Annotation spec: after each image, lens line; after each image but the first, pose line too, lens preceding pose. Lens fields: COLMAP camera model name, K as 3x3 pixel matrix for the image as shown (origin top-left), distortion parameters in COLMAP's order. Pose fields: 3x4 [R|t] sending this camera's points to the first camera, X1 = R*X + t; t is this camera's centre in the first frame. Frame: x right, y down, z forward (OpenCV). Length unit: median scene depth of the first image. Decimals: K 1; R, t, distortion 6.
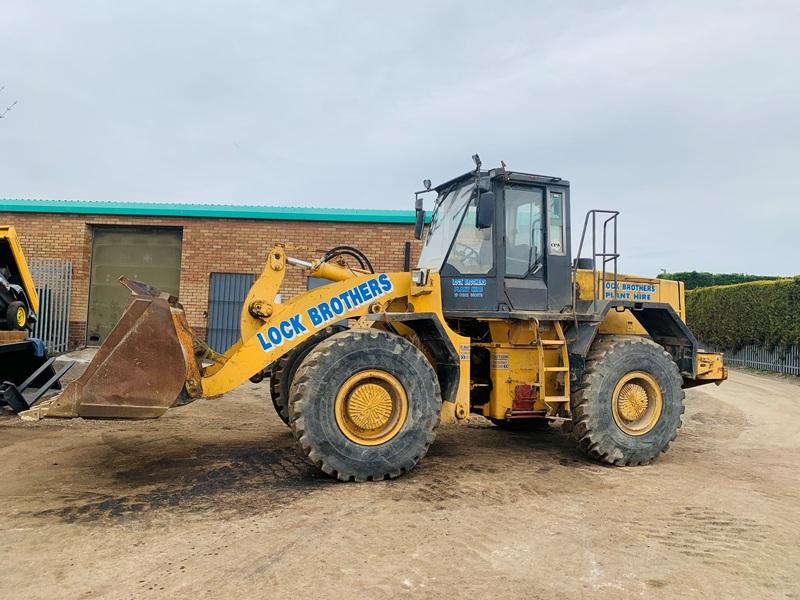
lens RADIAL K [[617.2, 0, 385.5], [0, 617.2, 290.6], [0, 0, 1]] dist [0.017304, -0.010988]
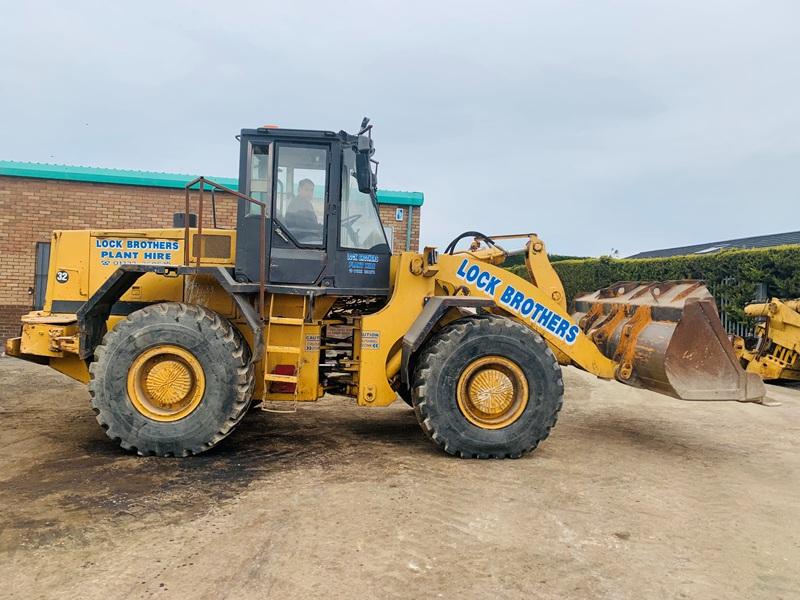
lens RADIAL K [[617.2, 0, 393.4], [0, 617.2, 287.2], [0, 0, 1]] dist [0.017304, -0.010988]
pose [[0.952628, -0.000129, 0.304139, -0.180513], [-0.010707, 0.999366, 0.033963, -0.001769], [-0.303950, -0.035610, 0.952022, 0.056455]]
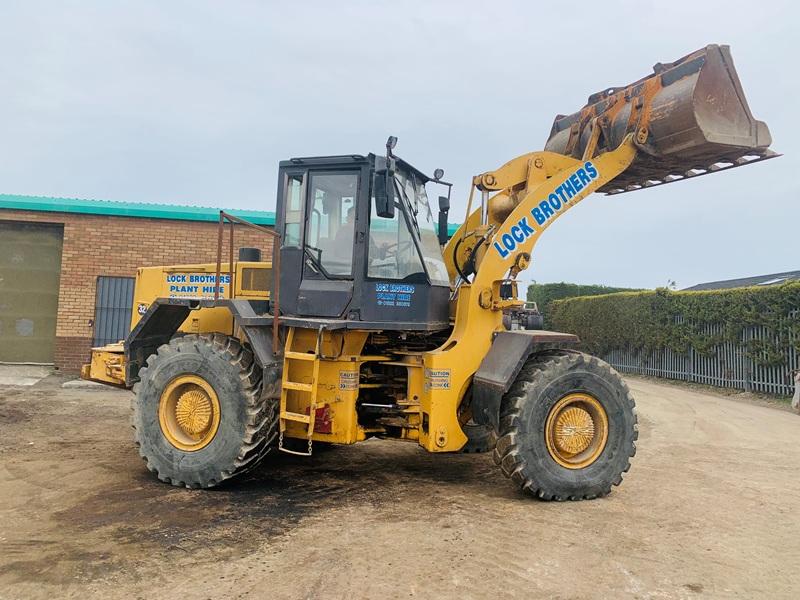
lens RADIAL K [[617.2, 0, 396.0], [0, 617.2, 295.1], [0, 0, 1]] dist [0.017304, -0.010988]
pose [[0.972123, 0.009981, 0.234258, -0.182734], [-0.008916, 0.999945, -0.005608, -0.001303], [-0.234301, 0.003363, 0.972158, 0.072493]]
